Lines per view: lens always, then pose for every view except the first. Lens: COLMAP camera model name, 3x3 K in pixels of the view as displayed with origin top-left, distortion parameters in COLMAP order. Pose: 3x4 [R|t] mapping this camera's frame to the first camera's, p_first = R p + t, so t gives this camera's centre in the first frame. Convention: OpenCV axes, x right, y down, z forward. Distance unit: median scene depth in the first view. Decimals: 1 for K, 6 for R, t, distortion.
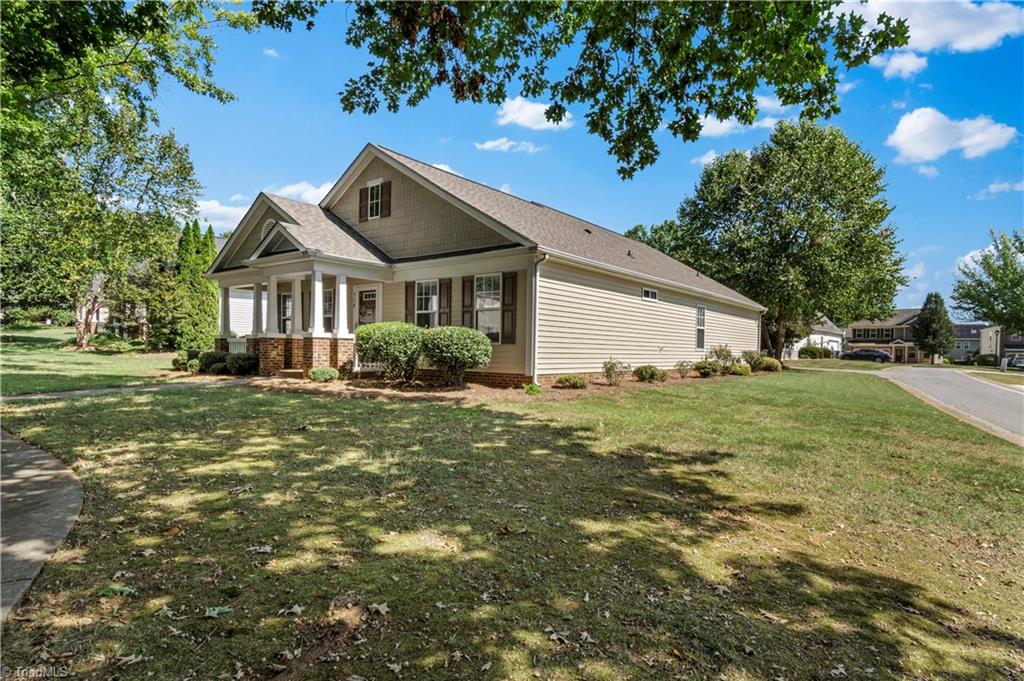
lens RADIAL K [[552.0, 0, 513.1], [0, 552.0, 366.6], [0, 0, 1]] dist [0.005136, -0.001651]
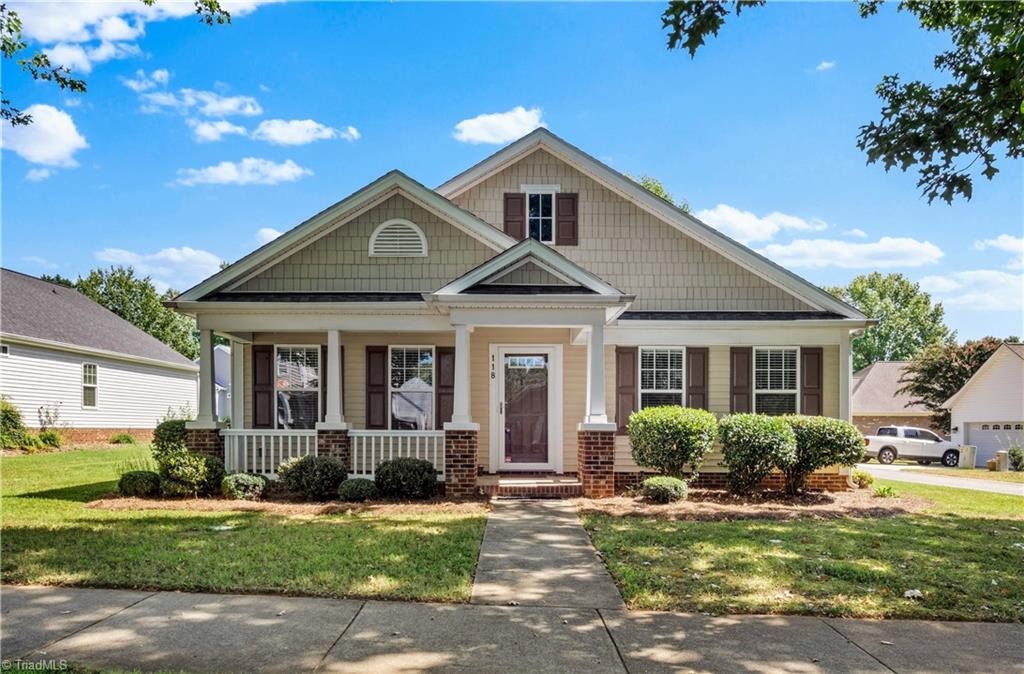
lens RADIAL K [[743.8, 0, 512.5], [0, 743.8, 440.4], [0, 0, 1]] dist [0.003005, 0.001479]
pose [[0.794602, -0.022400, 0.606718, -0.799299], [0.025828, 0.999662, 0.003081, -0.039465], [-0.606582, 0.013222, 0.794911, 0.320222]]
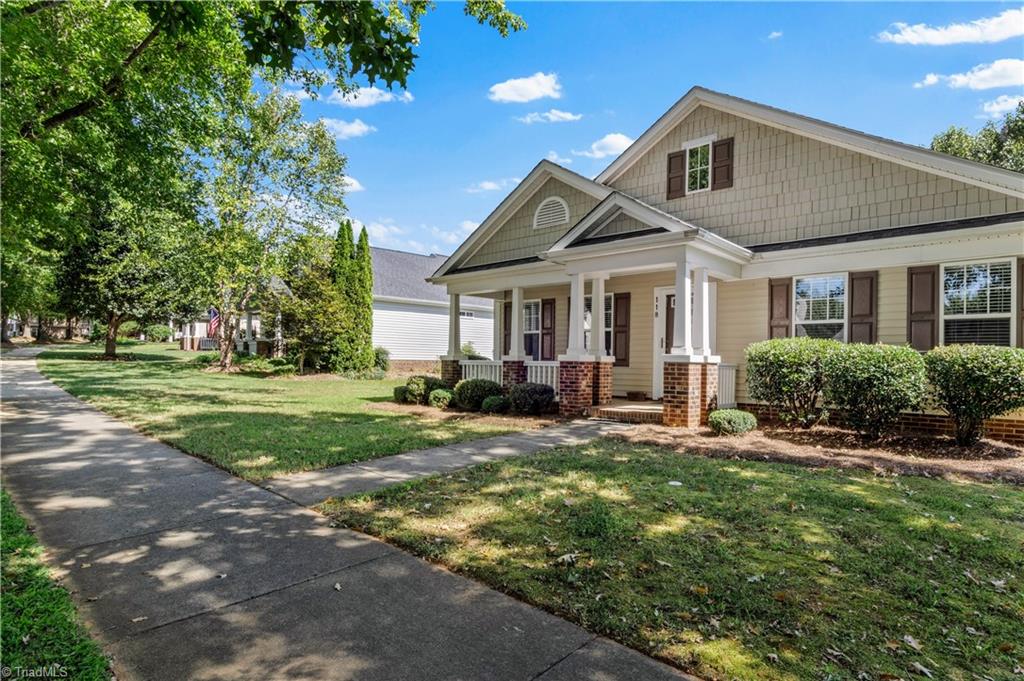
lens RADIAL K [[552.0, 0, 513.1], [0, 552.0, 366.6], [0, 0, 1]] dist [0.005136, -0.001651]
pose [[0.997184, -0.003976, -0.074891, -0.428596], [0.002471, 0.999793, -0.020178, -0.029219], [0.074955, 0.019936, 0.996988, 0.271717]]
